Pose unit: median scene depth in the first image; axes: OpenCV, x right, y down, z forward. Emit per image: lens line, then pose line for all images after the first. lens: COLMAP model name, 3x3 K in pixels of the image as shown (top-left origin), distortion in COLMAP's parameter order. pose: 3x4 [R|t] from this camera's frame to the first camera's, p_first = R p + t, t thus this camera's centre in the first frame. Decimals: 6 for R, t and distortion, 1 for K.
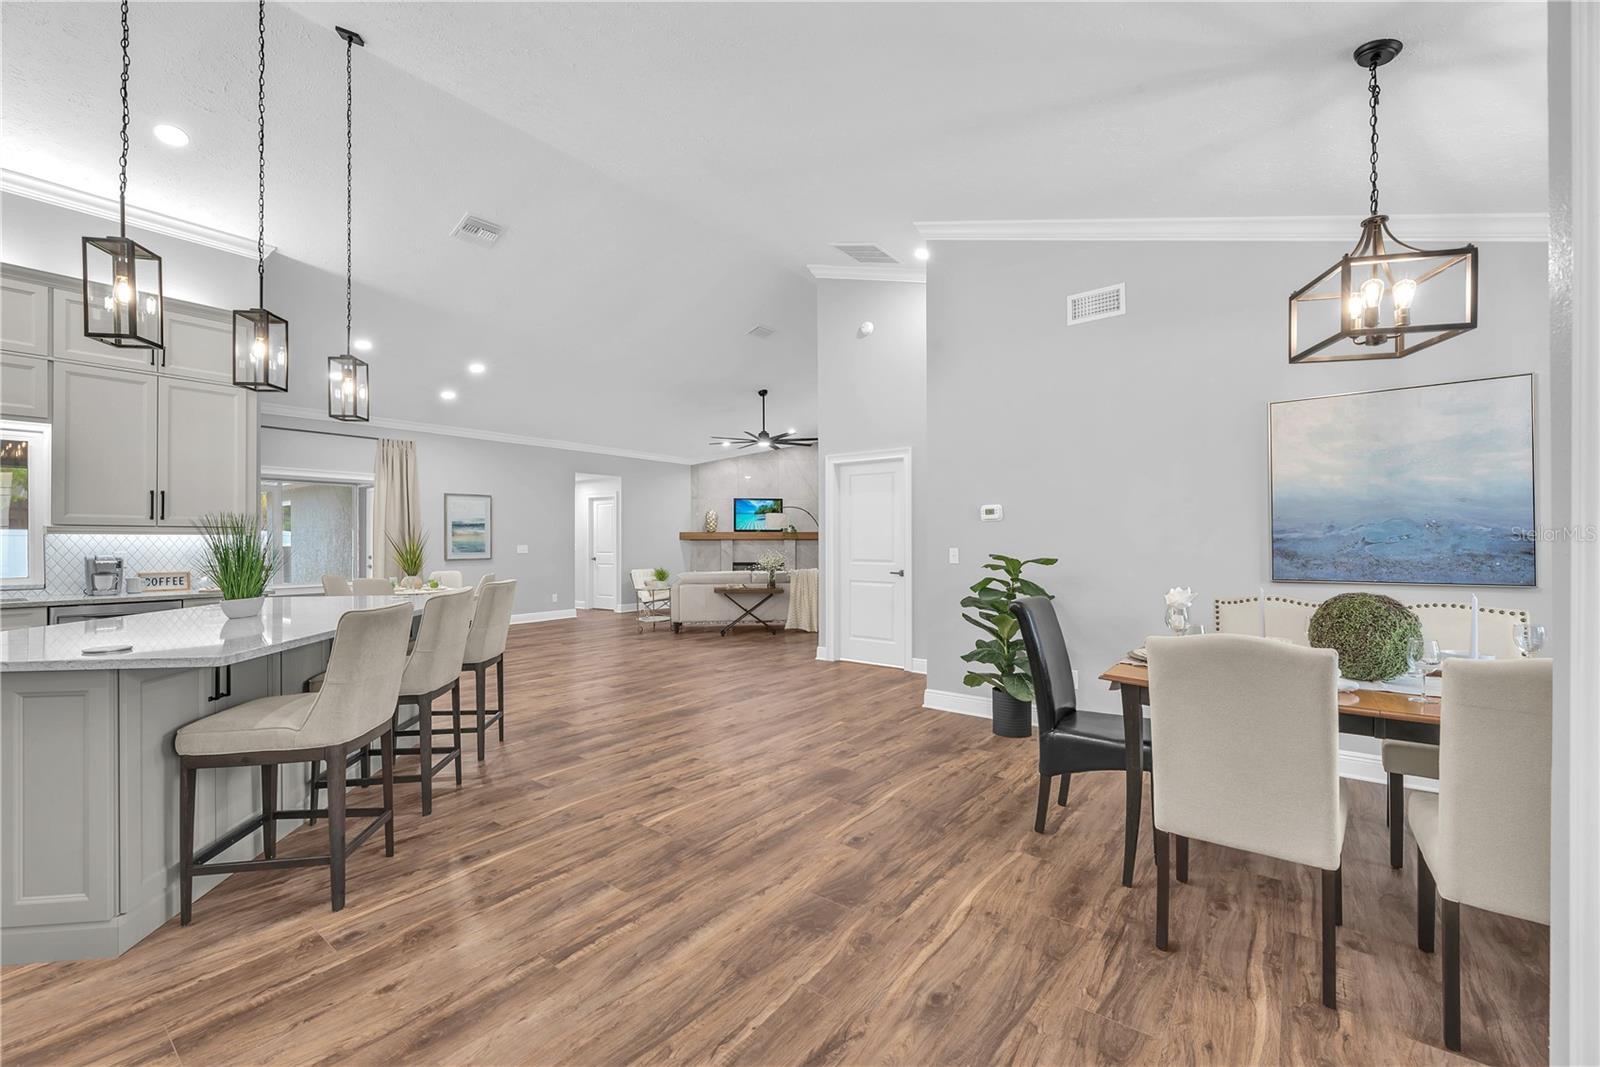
lens RADIAL K [[664.1, 0, 800.8], [0, 664.1, 537.2], [0, 0, 1]] dist [-0.000166, -0.000024]
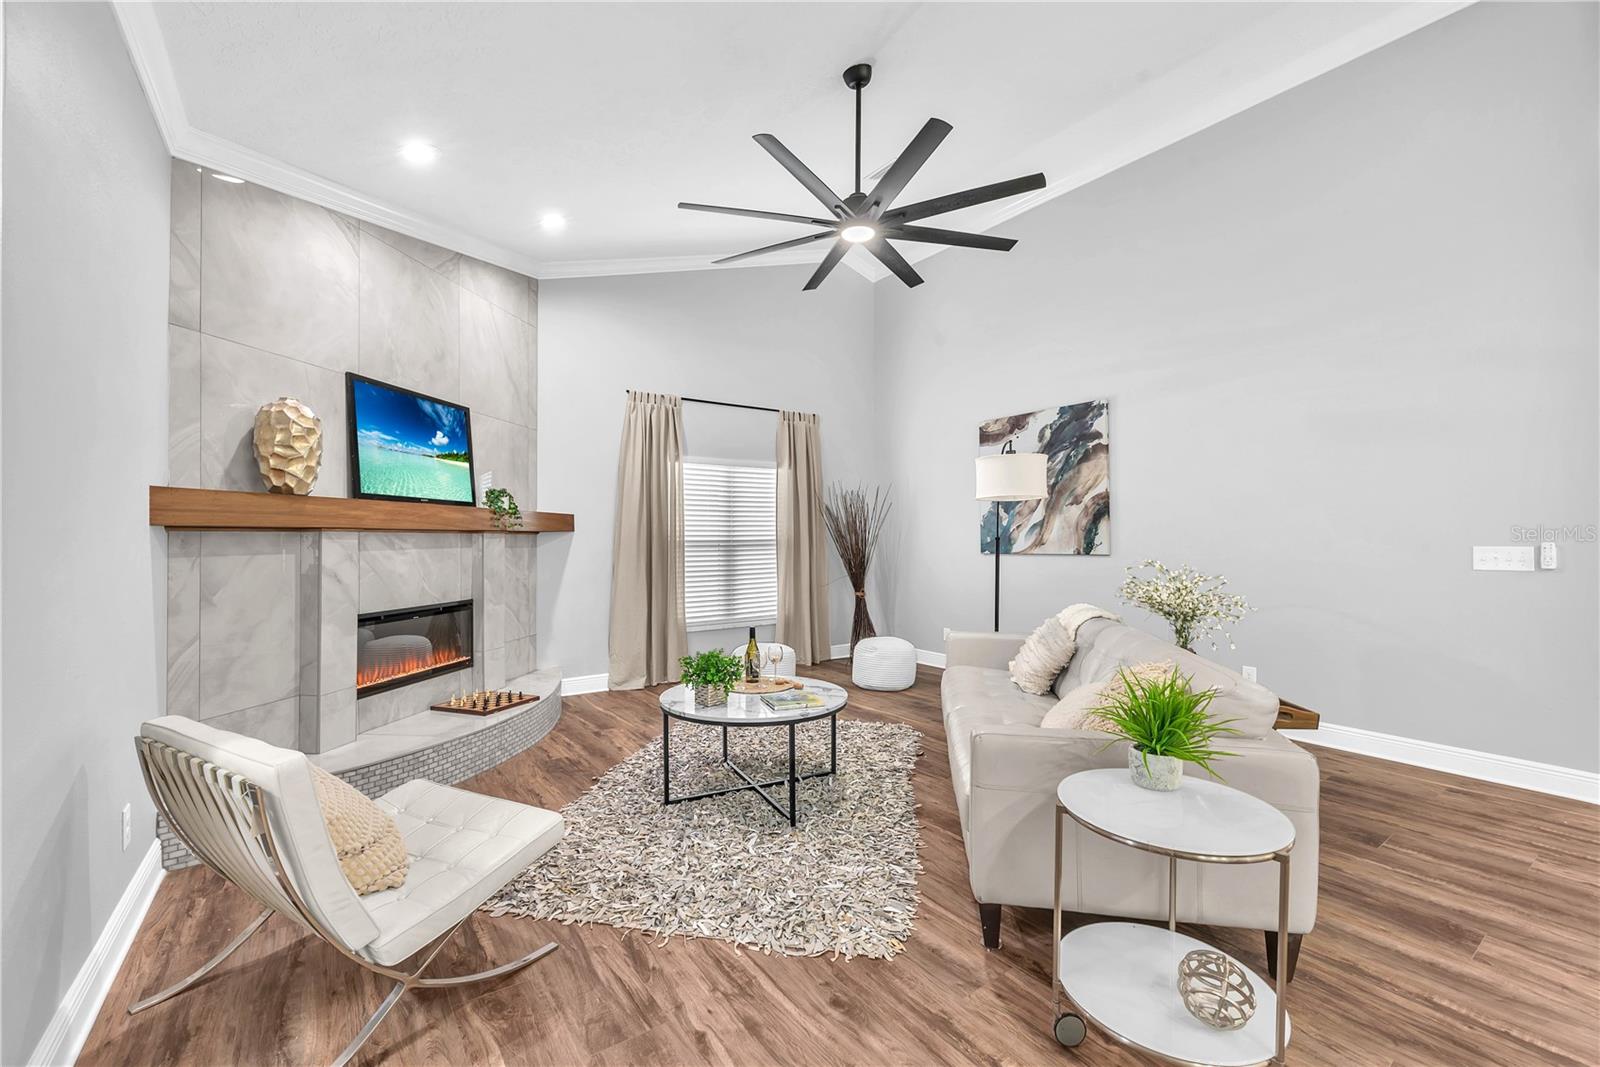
lens RADIAL K [[664.1, 0, 805.2], [0, 664.1, 517.9], [0, 0, 1]] dist [-0.000166, -0.000024]
pose [[0.261221, 0.031282, 0.964772, -0.612349], [-0.010968, 0.999506, -0.029439, 0.010151], [-0.965217, -0.002892, 0.261435, 1.524042]]
